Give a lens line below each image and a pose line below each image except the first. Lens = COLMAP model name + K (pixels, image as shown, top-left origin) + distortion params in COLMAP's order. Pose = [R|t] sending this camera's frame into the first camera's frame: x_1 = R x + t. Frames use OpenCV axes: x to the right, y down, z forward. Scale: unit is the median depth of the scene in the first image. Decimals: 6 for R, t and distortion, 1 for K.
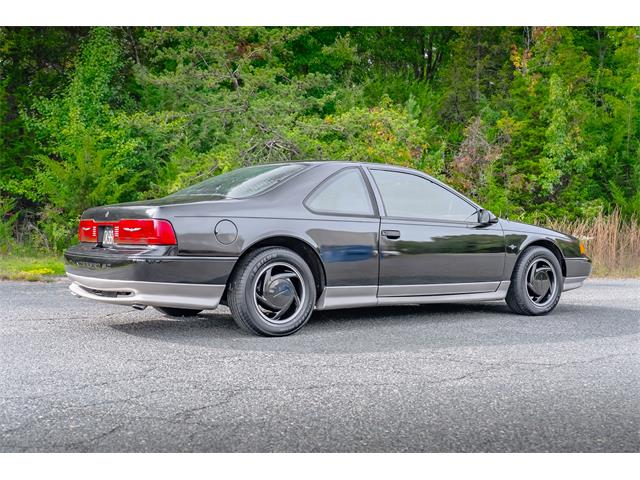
lens RADIAL K [[1180.3, 0, 320.0], [0, 1180.3, 240.0], [0, 0, 1]] dist [0.082788, 0.040403]
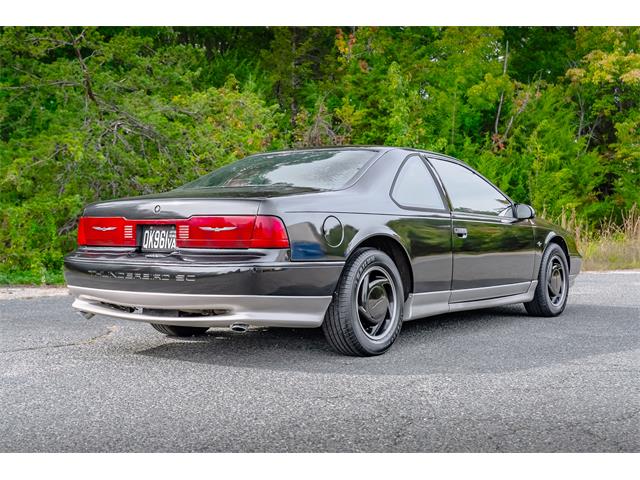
lens RADIAL K [[1180.3, 0, 320.0], [0, 1180.3, 240.0], [0, 0, 1]] dist [0.082788, 0.040403]
pose [[0.898391, -0.014219, 0.438965, -0.393451], [0.012434, 0.999899, 0.006940, -0.005501], [-0.439020, -0.000777, 0.898477, 0.241759]]
